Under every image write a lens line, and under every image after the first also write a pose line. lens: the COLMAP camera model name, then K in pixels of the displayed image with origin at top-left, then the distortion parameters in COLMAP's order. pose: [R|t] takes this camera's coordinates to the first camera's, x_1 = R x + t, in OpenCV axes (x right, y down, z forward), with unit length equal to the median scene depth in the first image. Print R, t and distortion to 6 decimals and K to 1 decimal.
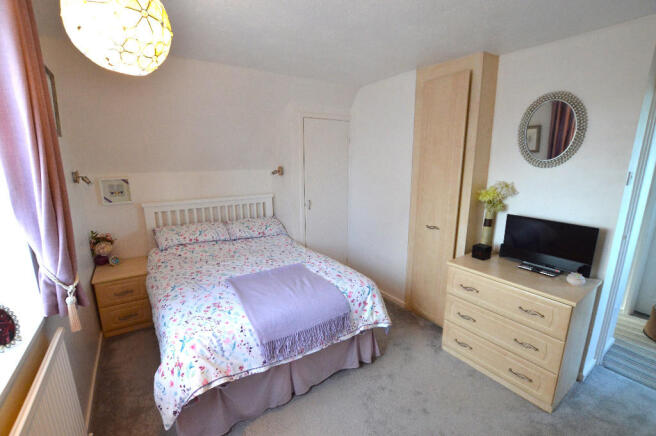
lens RADIAL K [[293.6, 0, 329.4], [0, 293.6, 219.2], [0, 0, 1]] dist [-0.013210, 0.000312]
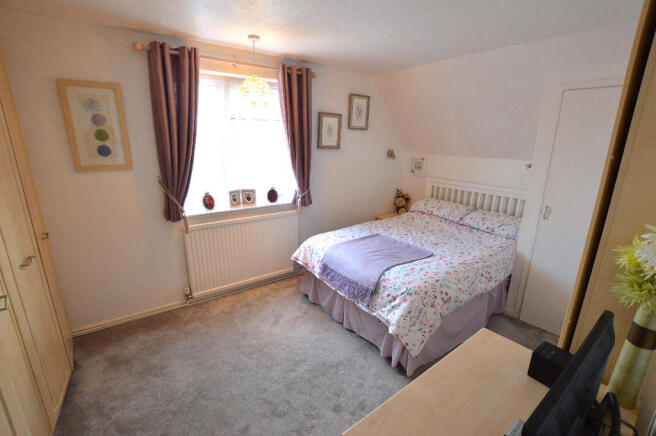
lens RADIAL K [[293.6, 0, 329.4], [0, 293.6, 219.2], [0, 0, 1]] dist [-0.013210, 0.000312]
pose [[0.060975, 0.262419, -0.963026, 0.936700], [-0.226763, 0.943234, 0.242668, -0.136967], [0.972039, 0.203582, 0.117020, 0.622295]]
